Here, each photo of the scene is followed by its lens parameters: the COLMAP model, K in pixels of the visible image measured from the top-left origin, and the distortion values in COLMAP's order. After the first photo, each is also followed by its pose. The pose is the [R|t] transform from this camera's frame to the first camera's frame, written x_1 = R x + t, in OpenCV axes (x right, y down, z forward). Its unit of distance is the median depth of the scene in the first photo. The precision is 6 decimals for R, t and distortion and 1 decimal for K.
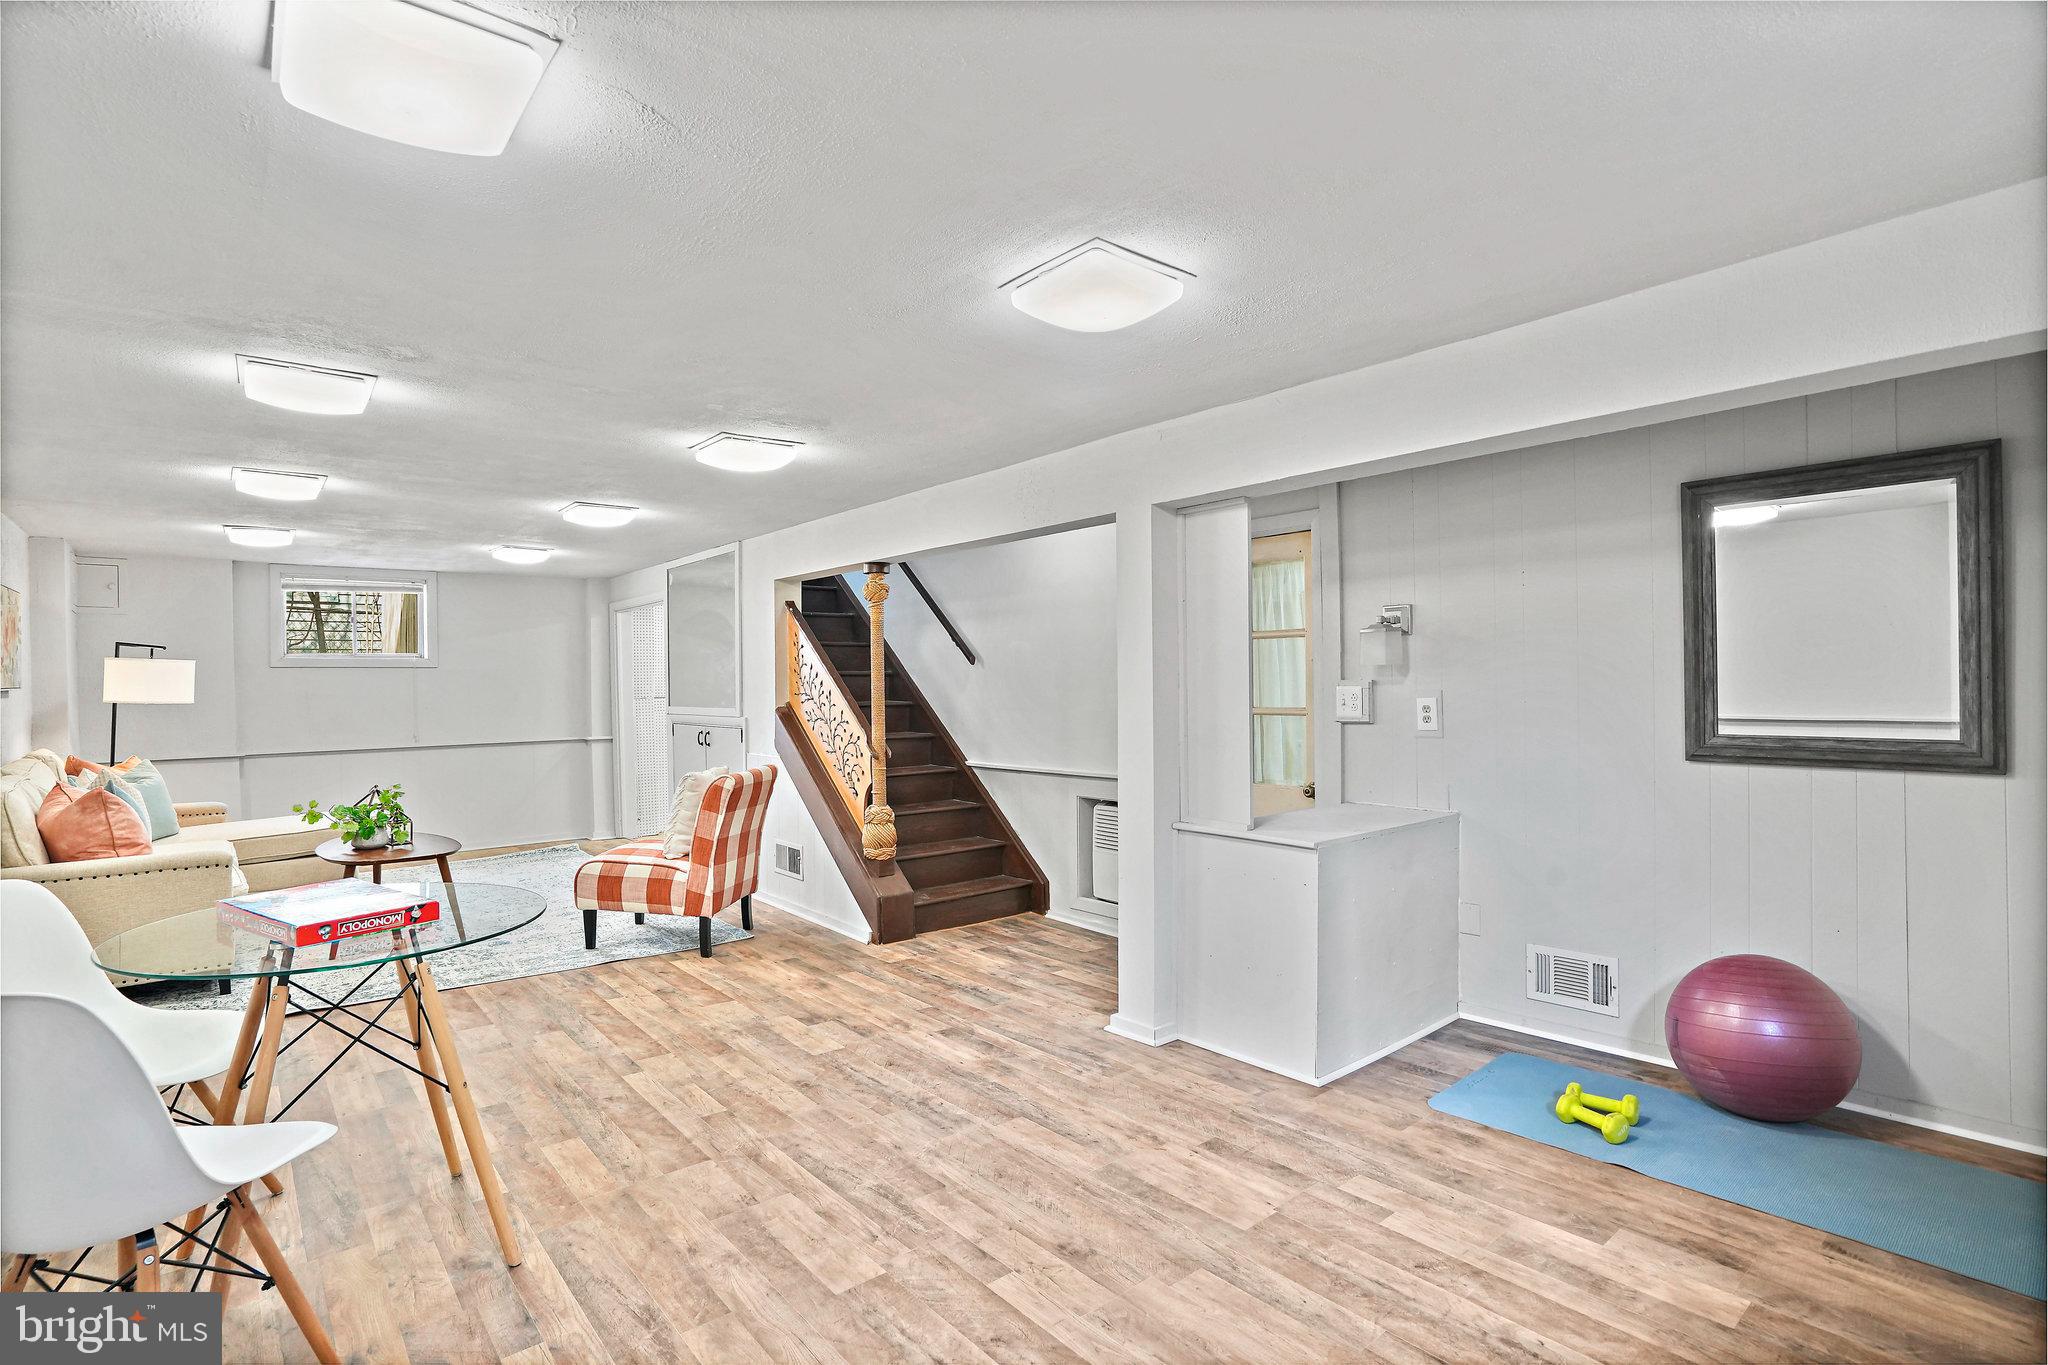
lens RADIAL K [[991.5, 0, 1010.5], [0, 991.5, 685.4], [0, 0, 1]] dist [-0.036213, 0.011960]
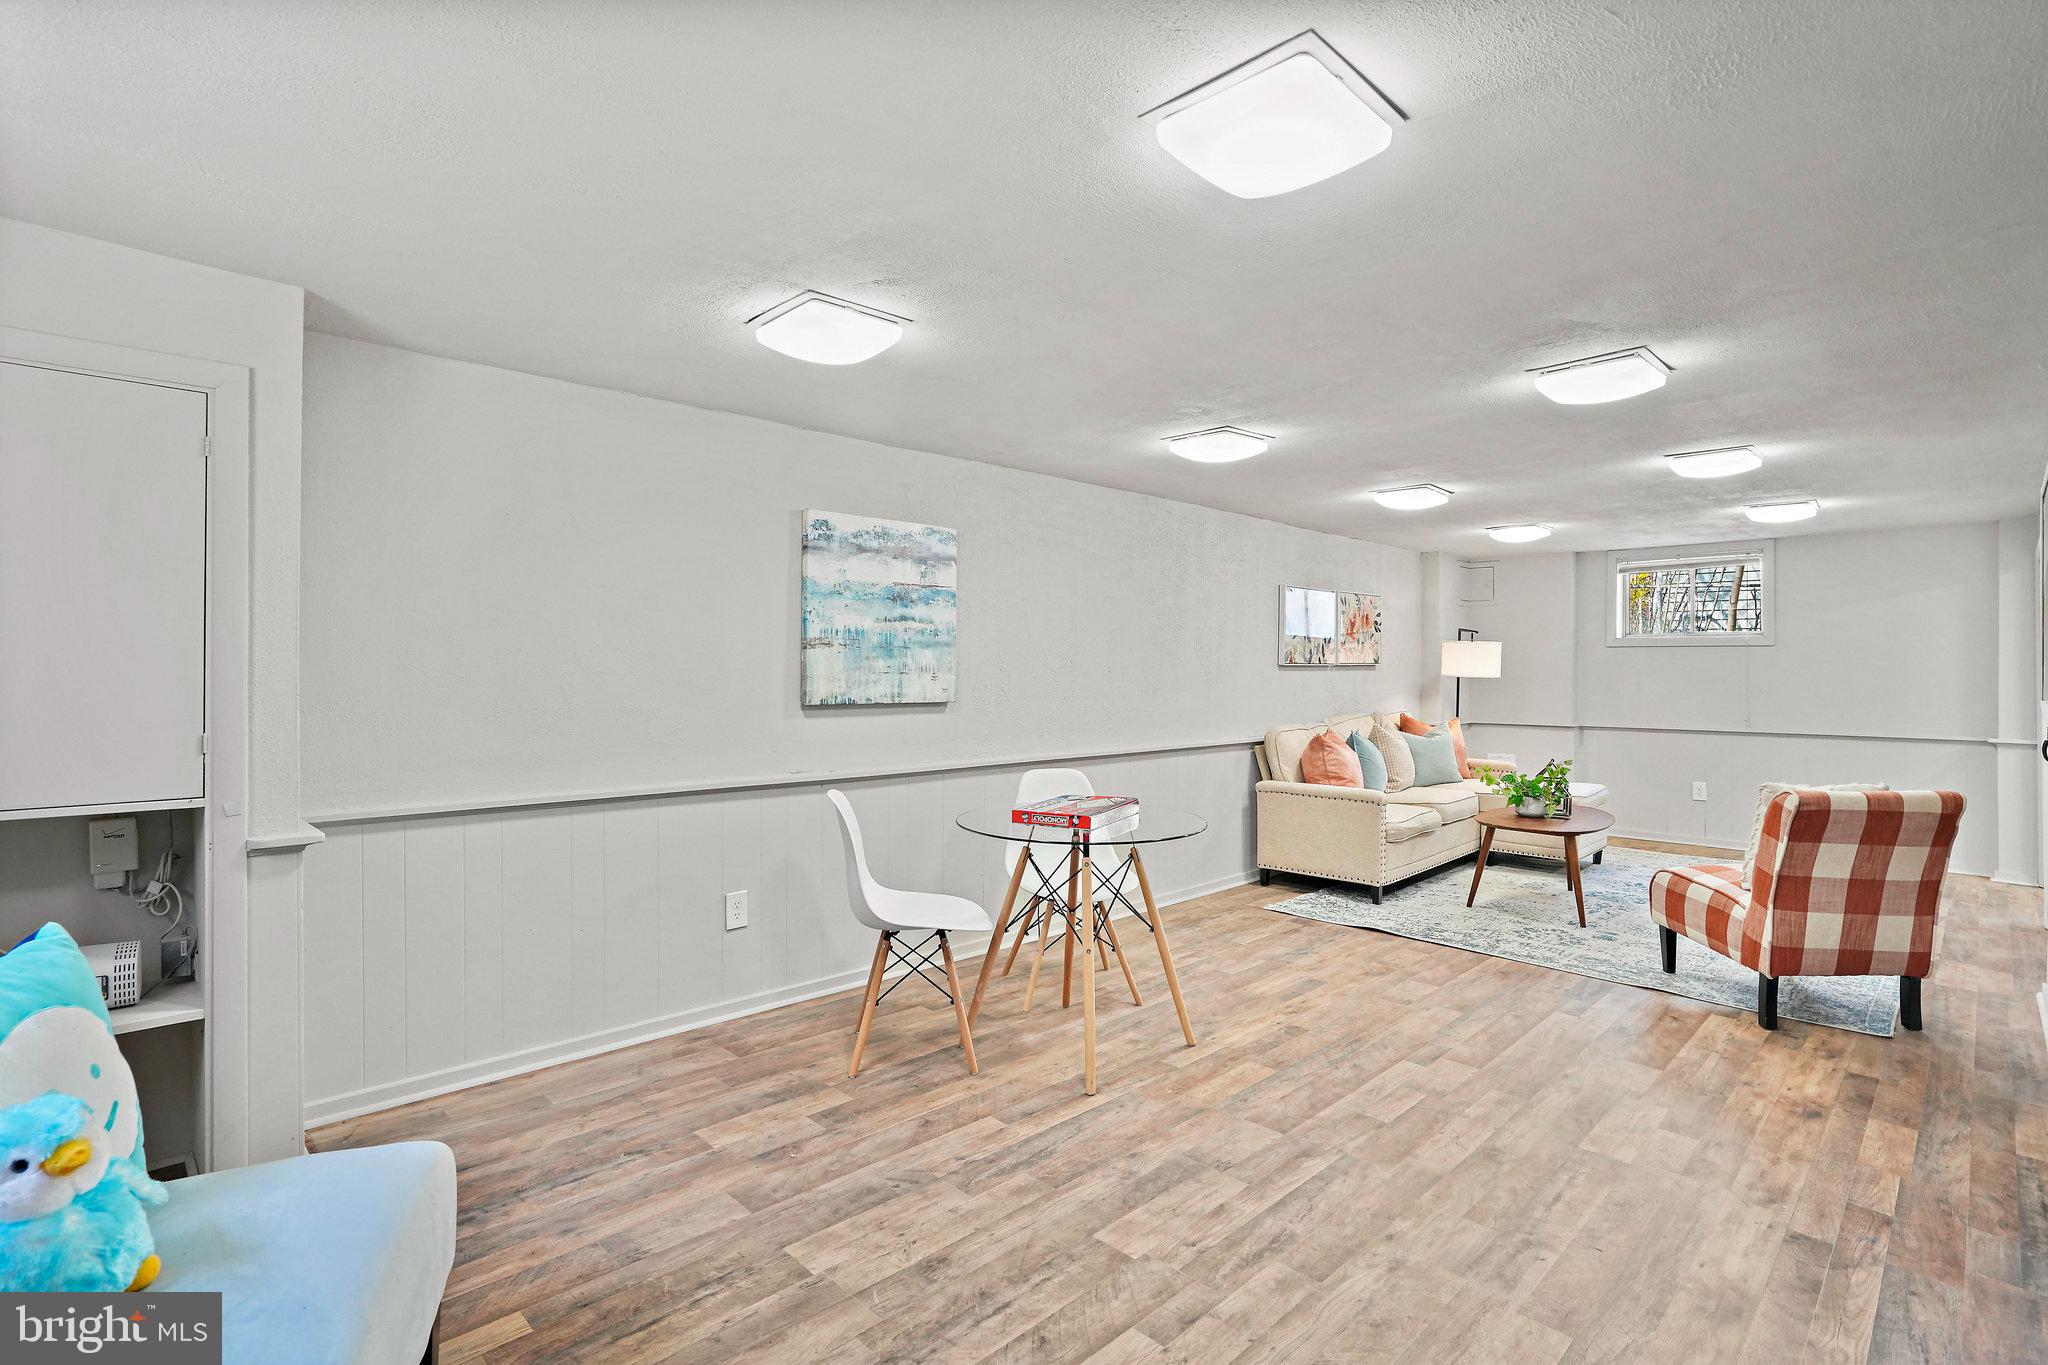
lens RADIAL K [[991.5, 0, 1008.8], [0, 991.5, 667.6], [0, 0, 1]] dist [-0.036213, 0.011960]
pose [[0.069815, 0.012161, -0.997486, 0.485094], [-0.008215, 0.999899, 0.011616, -0.005151], [0.997526, 0.007384, 0.069908, 0.459447]]
